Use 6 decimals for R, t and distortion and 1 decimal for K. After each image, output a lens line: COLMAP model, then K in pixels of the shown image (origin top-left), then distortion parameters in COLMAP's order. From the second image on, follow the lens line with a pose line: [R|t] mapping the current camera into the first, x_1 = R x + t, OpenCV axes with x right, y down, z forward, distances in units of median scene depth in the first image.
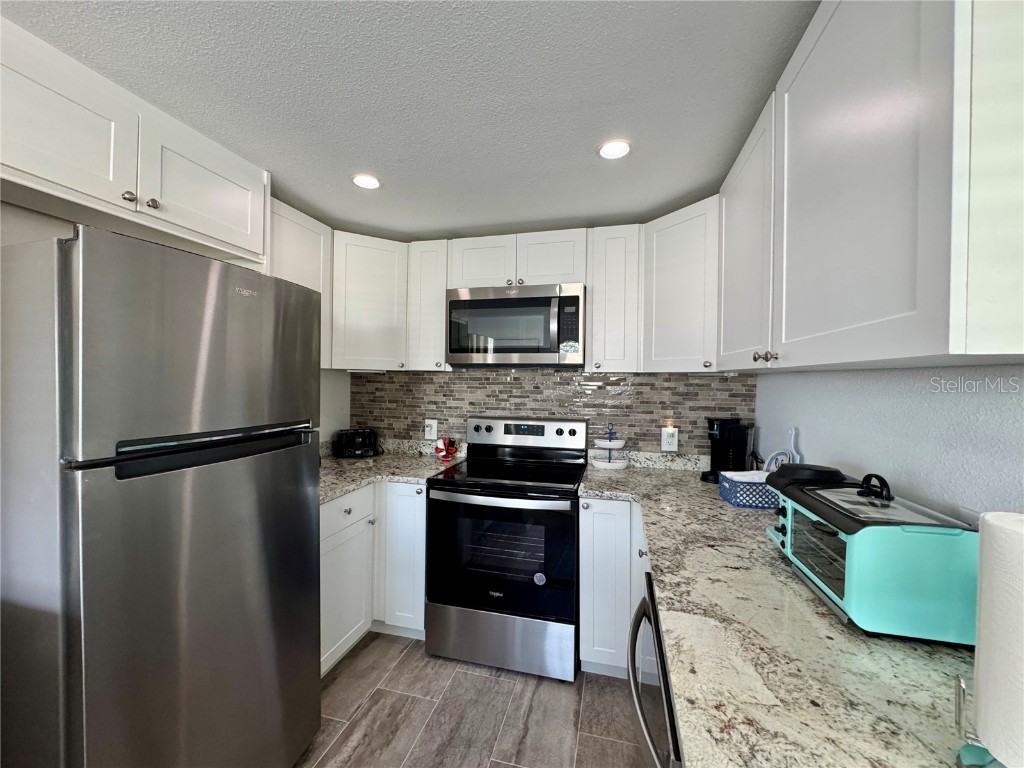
lens RADIAL K [[404.9, 0, 508.8], [0, 404.9, 381.1], [0, 0, 1]] dist [-0.005665, 0.001095]
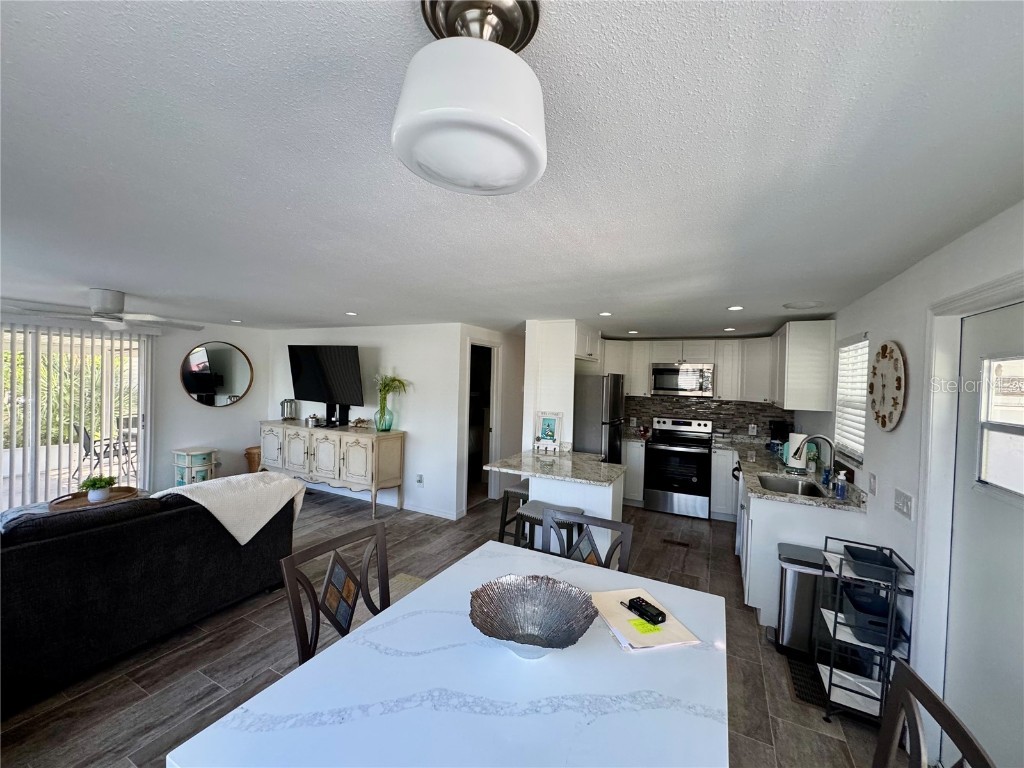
lens RADIAL K [[404.9, 0, 510.9], [0, 404.9, 383.4], [0, 0, 1]] dist [-0.005665, 0.001095]
pose [[0.977055, 0.017406, -0.212276, -0.468377], [-0.016947, 0.999848, 0.003981, -0.105630], [0.212313, -0.000293, 0.977202, -1.567646]]
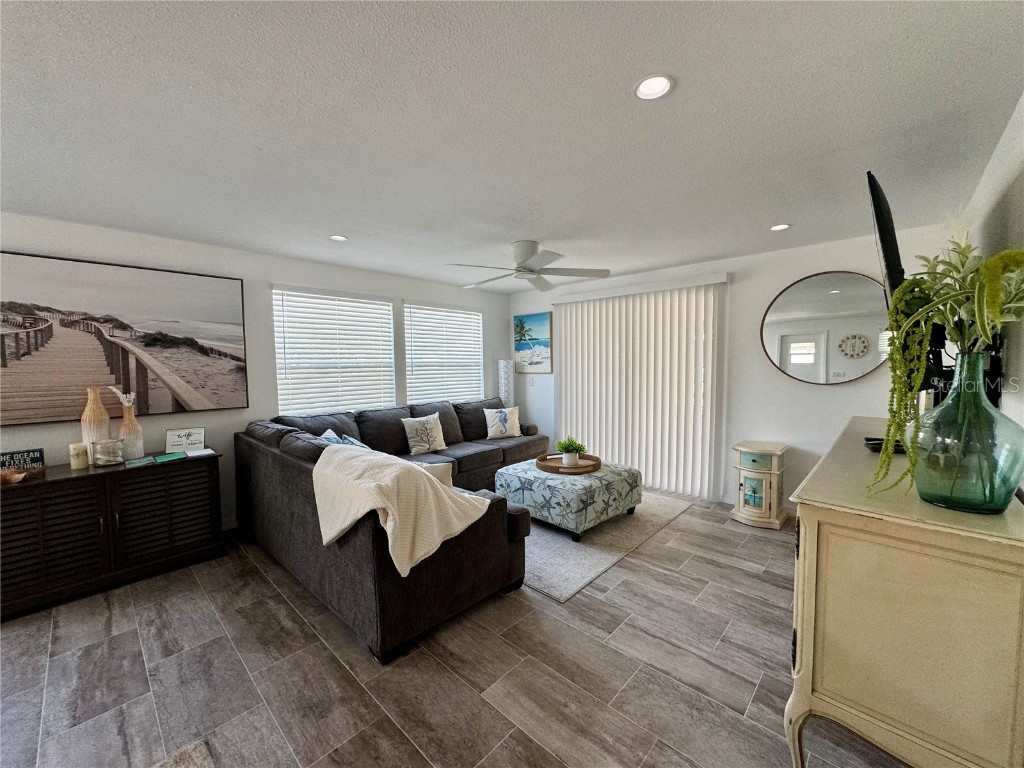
lens RADIAL K [[404.9, 0, 513.8], [0, 404.9, 381.9], [0, 0, 1]] dist [-0.005665, 0.001095]
pose [[-0.472434, 0.040738, -0.880424, -0.953366], [0.000430, 0.998942, 0.045992, 0.004080], [0.881366, 0.021349, -0.471952, 0.291530]]
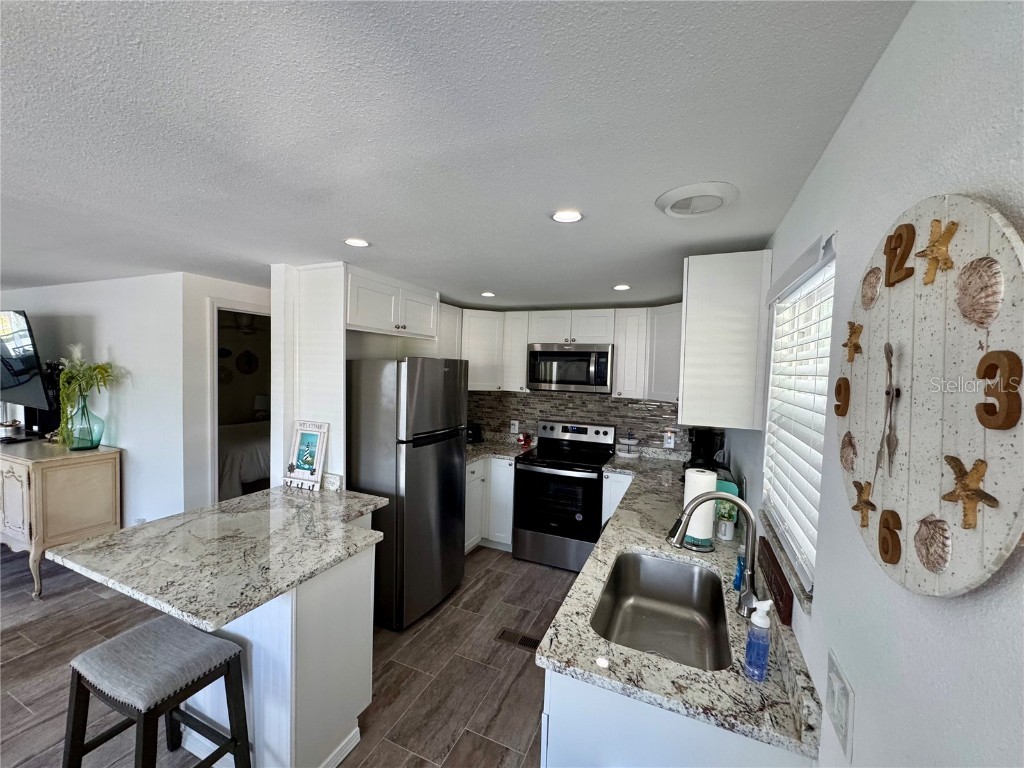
lens RADIAL K [[404.9, 0, 510.4], [0, 404.9, 382.7], [0, 0, 1]] dist [-0.005665, 0.001095]
pose [[0.987542, 0.023232, -0.155629, 0.037421], [-0.018594, 0.999340, 0.031193, -0.121786], [0.156252, -0.027911, 0.987323, -0.659451]]
